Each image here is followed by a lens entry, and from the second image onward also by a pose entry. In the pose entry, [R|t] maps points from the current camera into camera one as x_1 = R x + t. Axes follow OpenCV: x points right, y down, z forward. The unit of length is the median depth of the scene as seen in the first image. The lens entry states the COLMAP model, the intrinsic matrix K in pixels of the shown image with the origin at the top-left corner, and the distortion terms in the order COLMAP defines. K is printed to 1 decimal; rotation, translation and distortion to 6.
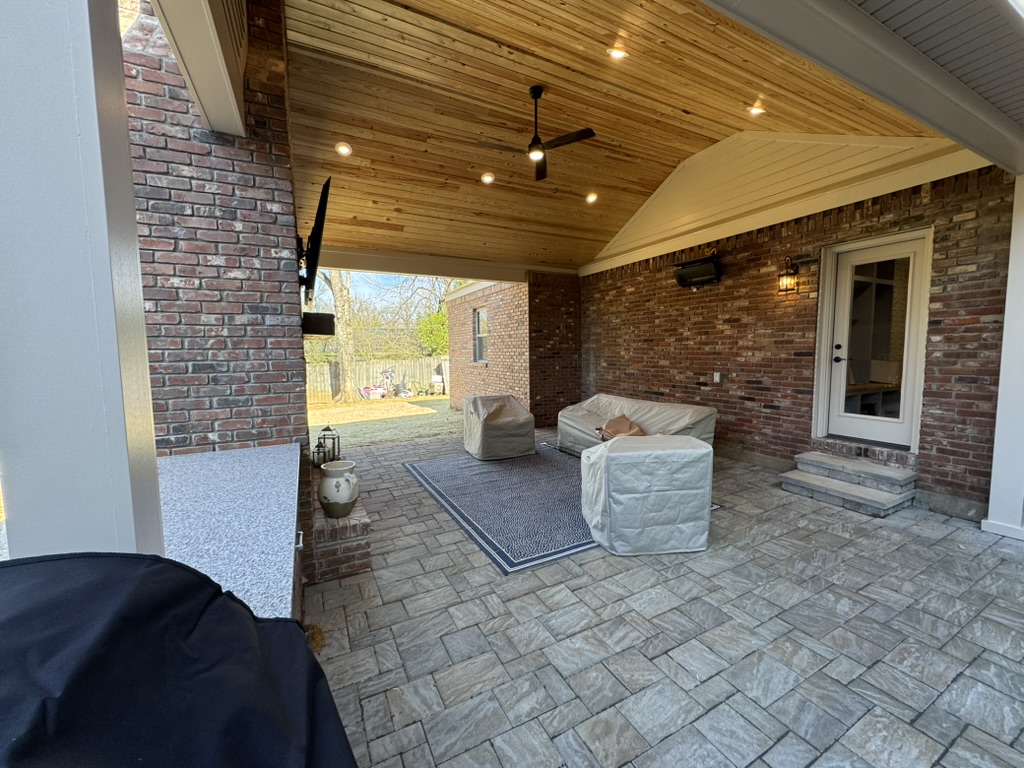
lens RADIAL K [[406.9, 0, 511.6], [0, 406.9, 383.5], [0, 0, 1]] dist [-0.003729, 0.000618]
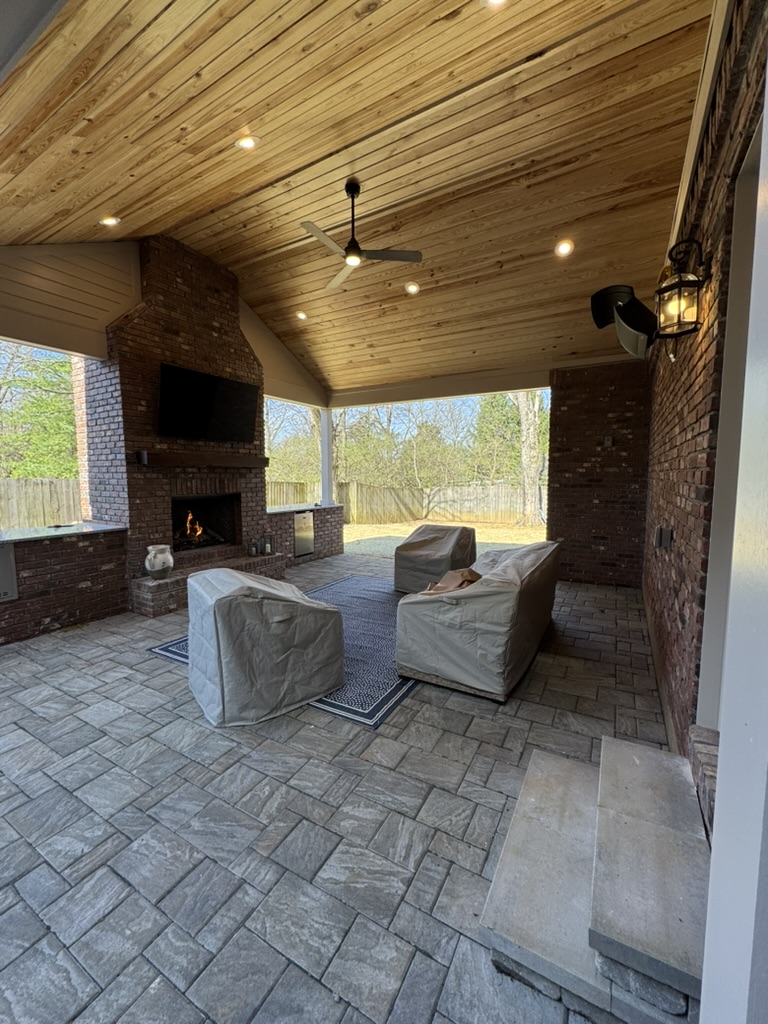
lens RADIAL K [[406.9, 0, 384.4], [0, 406.9, 511.9], [0, 0, 1]] dist [-0.003729, 0.000618]
pose [[0.543758, 0.086951, -0.834725, 0.896455], [-0.075038, 0.995672, 0.054835, -0.056722], [0.835881, 0.032819, 0.547929, 0.572426]]
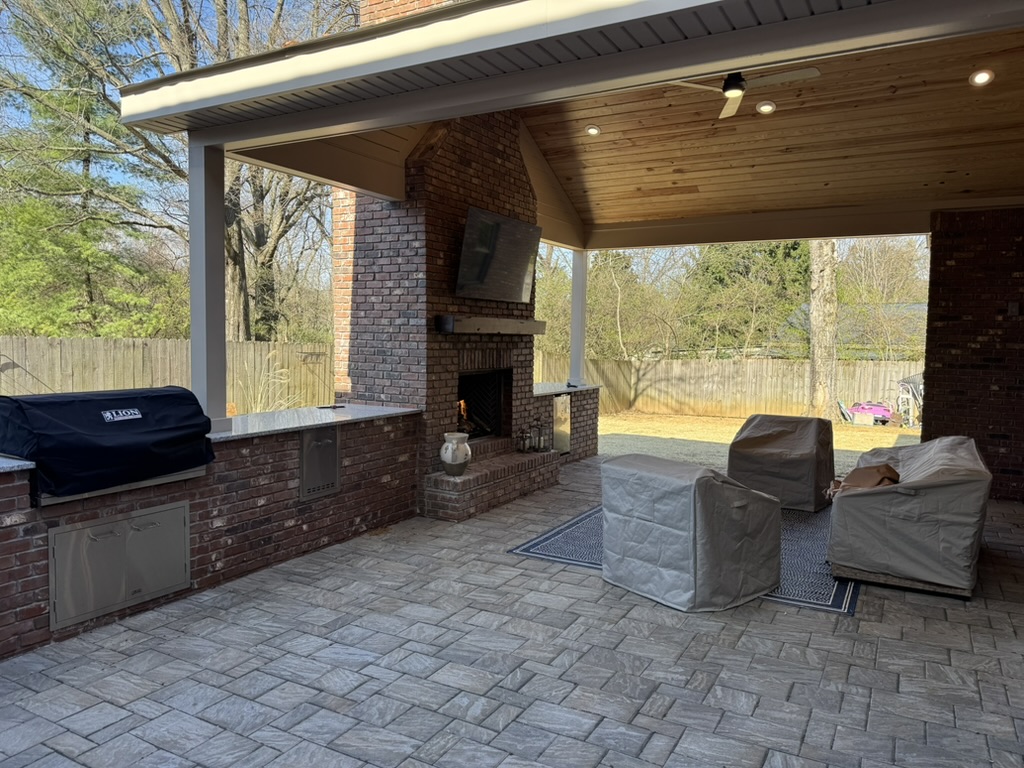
lens RADIAL K [[711.2, 0, 512.0], [0, 711.2, 384.0], [0, 0, 1]] dist [0.105411, -0.143817]
pose [[0.547873, 0.080010, -0.832727, 0.986971], [-0.092976, 0.995073, 0.034437, -0.031500], [0.831379, 0.058556, 0.552612, -0.054188]]
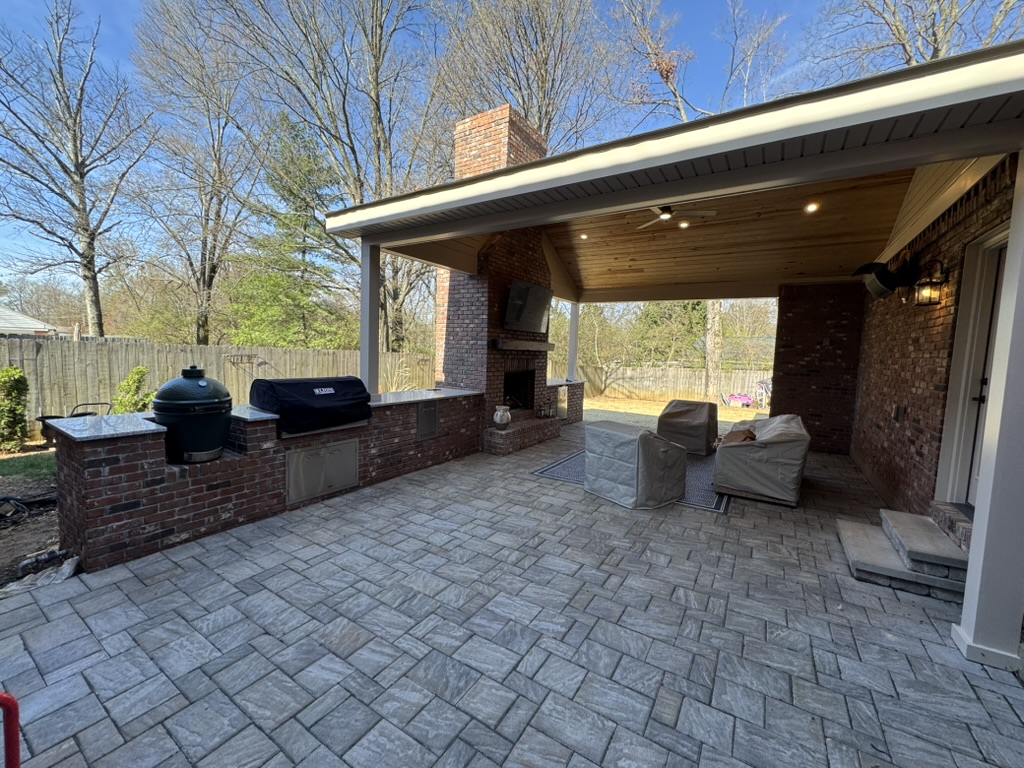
lens RADIAL K [[406.9, 0, 511.6], [0, 406.9, 383.5], [0, 0, 1]] dist [-0.003729, 0.000618]
pose [[0.501242, 0.100935, -0.859400, 0.993151], [-0.112944, 0.992308, 0.050670, -0.029909], [0.857905, 0.071666, 0.508786, -0.065804]]
